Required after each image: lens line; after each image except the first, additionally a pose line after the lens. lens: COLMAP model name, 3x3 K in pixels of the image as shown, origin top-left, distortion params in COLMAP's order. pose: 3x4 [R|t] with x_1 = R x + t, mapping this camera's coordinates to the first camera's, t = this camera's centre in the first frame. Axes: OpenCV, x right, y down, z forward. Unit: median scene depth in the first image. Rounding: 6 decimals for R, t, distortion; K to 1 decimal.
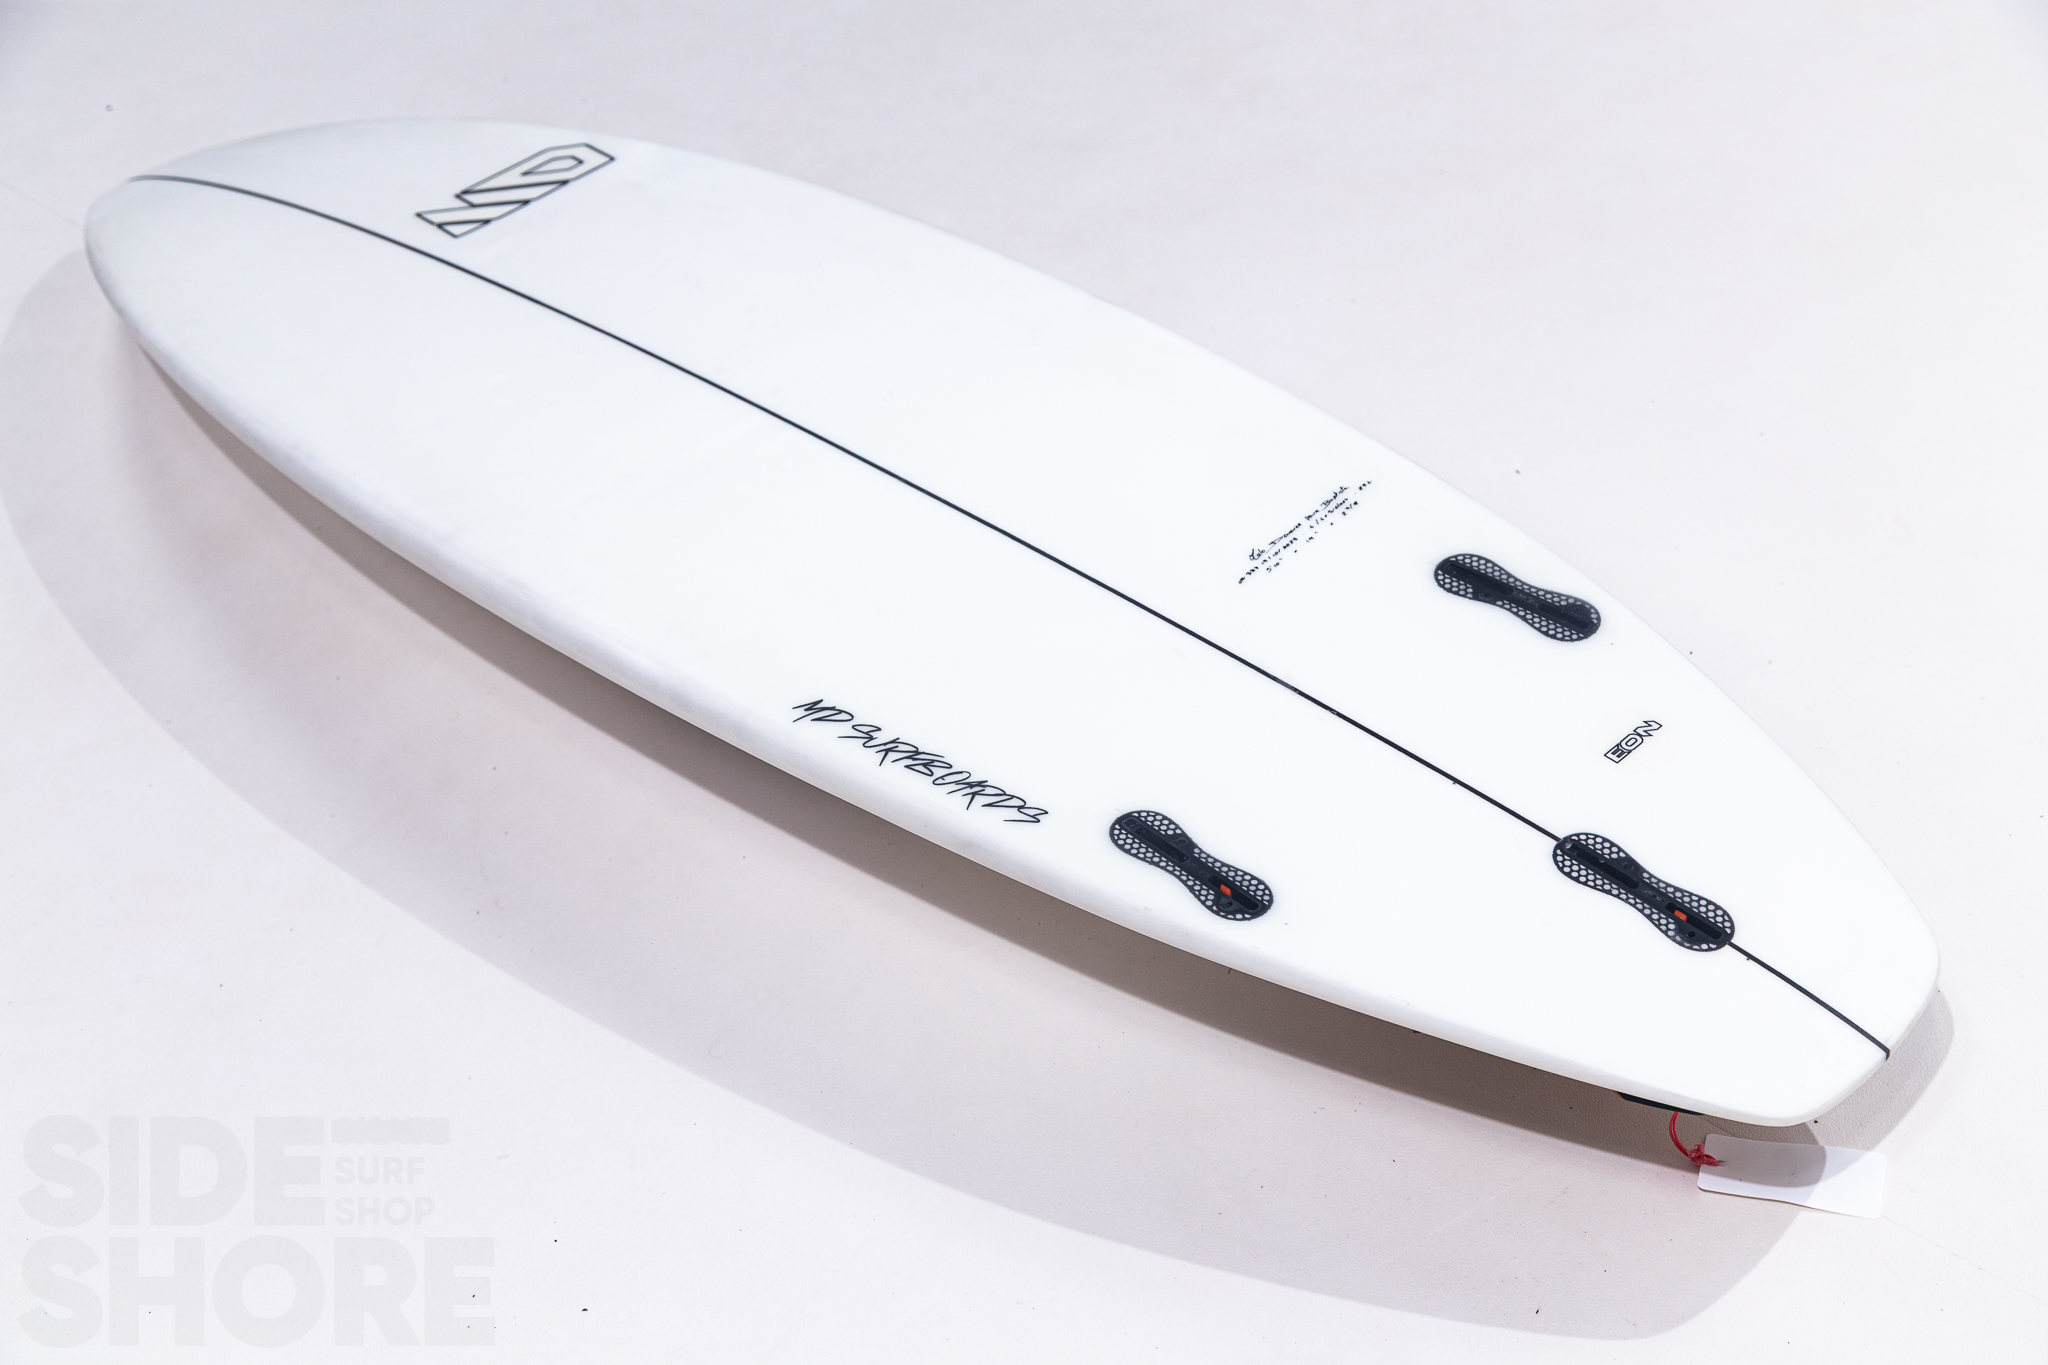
lens RADIAL K [[2896.1, 0, 1024.0], [0, 2896.1, 682.5], [0, 0, 1]] dist [-0.007980, -0.036837]
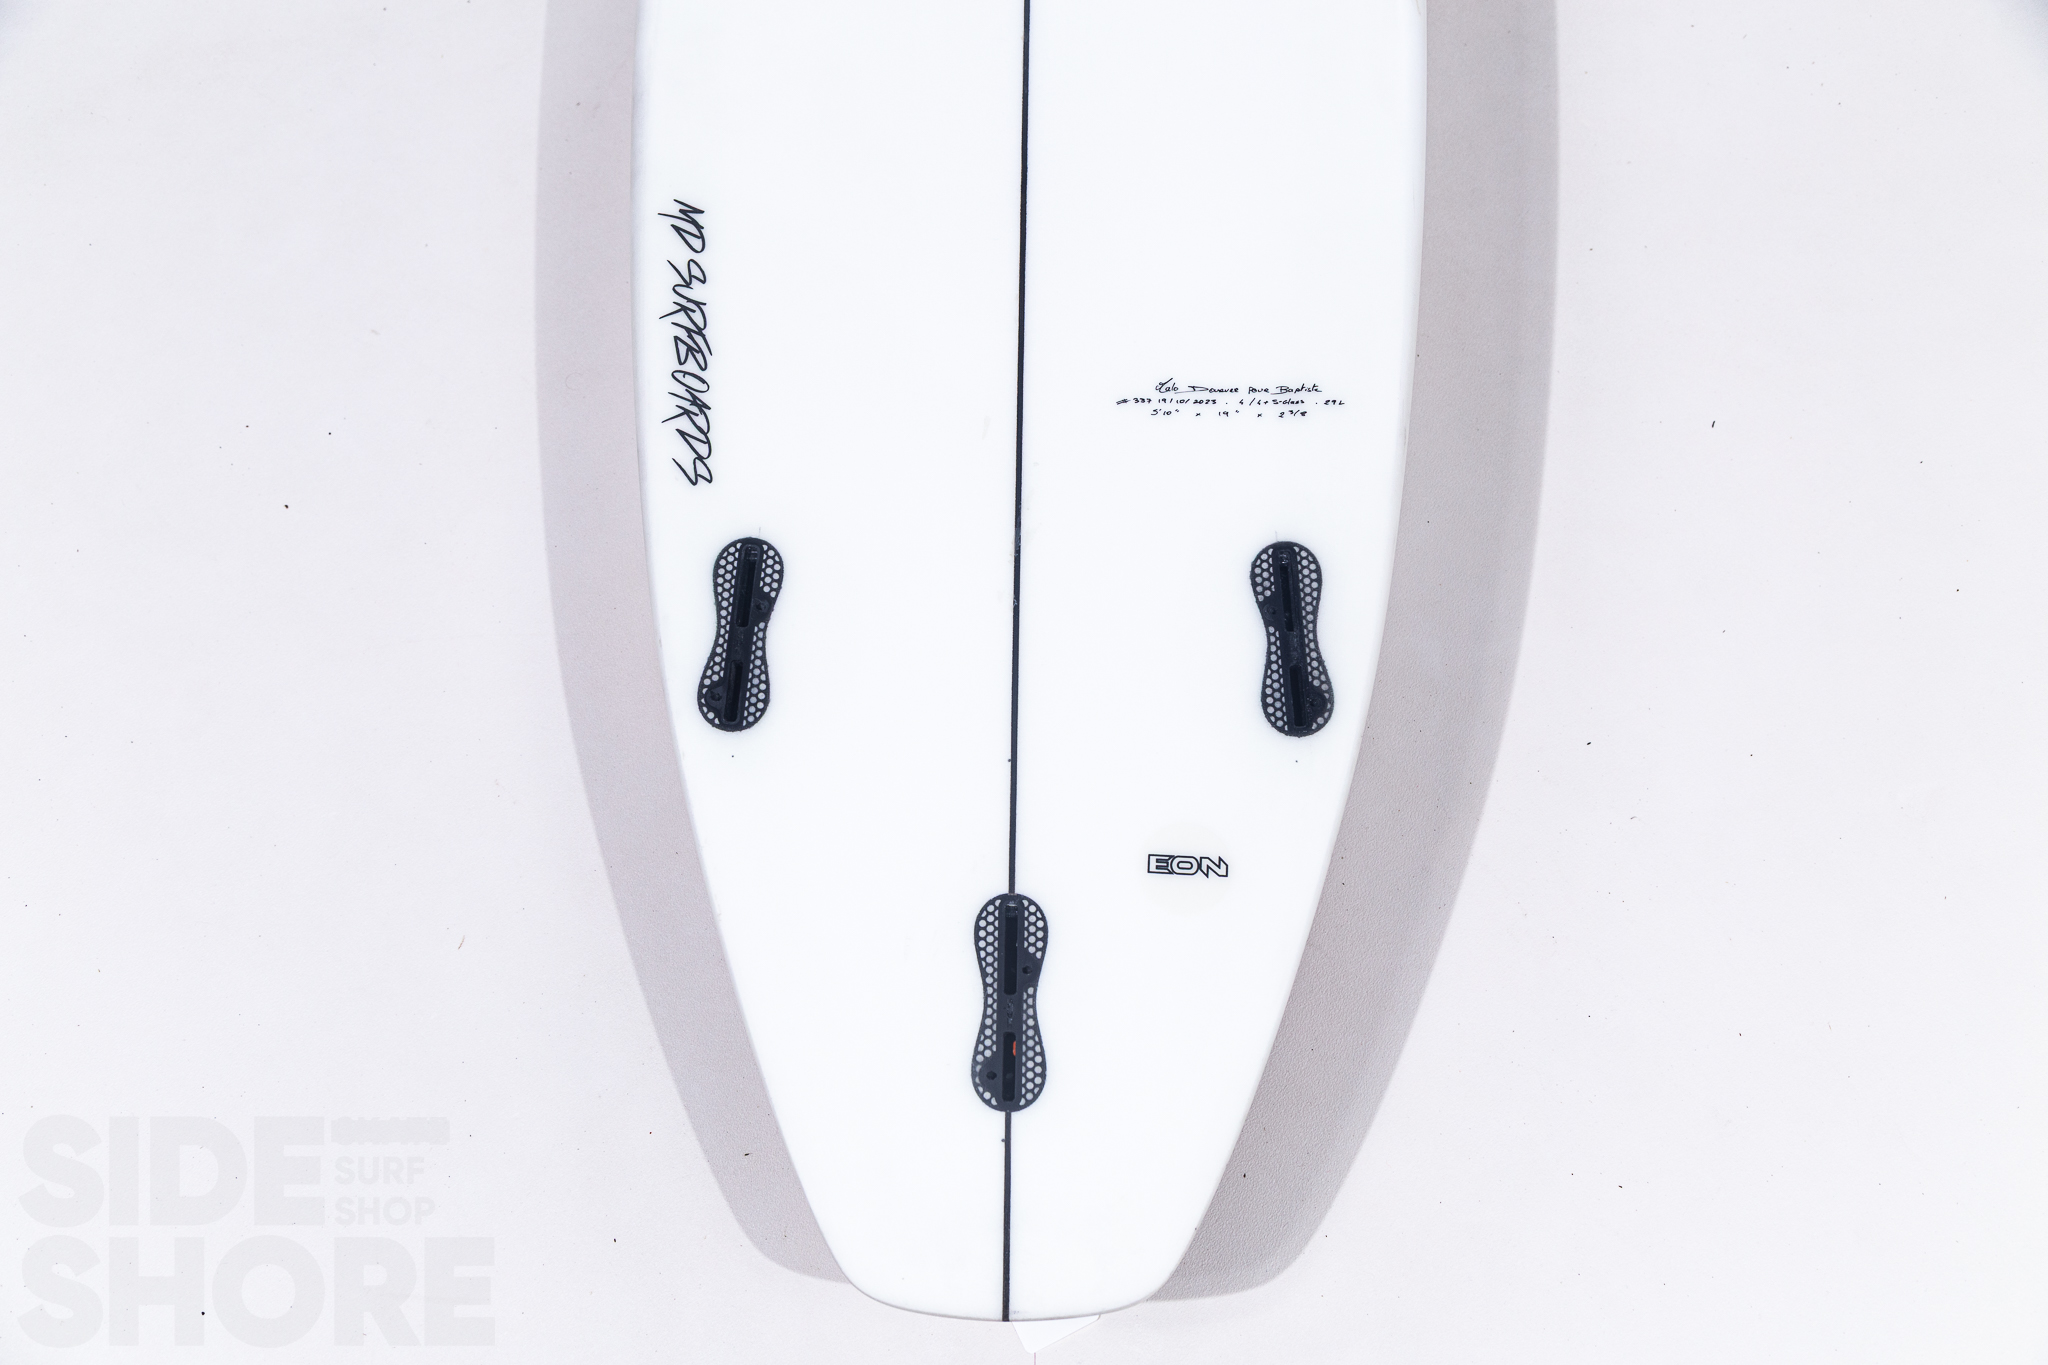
lens RADIAL K [[2145.9, 0, 1024.0], [0, 2145.9, 682.5], [0, 0, 1]] dist [0.101717, 0.003712]
pose [[0.681361, 0.704239, -0.199488, 0.267835], [-0.497572, 0.645534, 0.579403, -0.377877], [0.536814, -0.295523, 0.790251, 0.457993]]
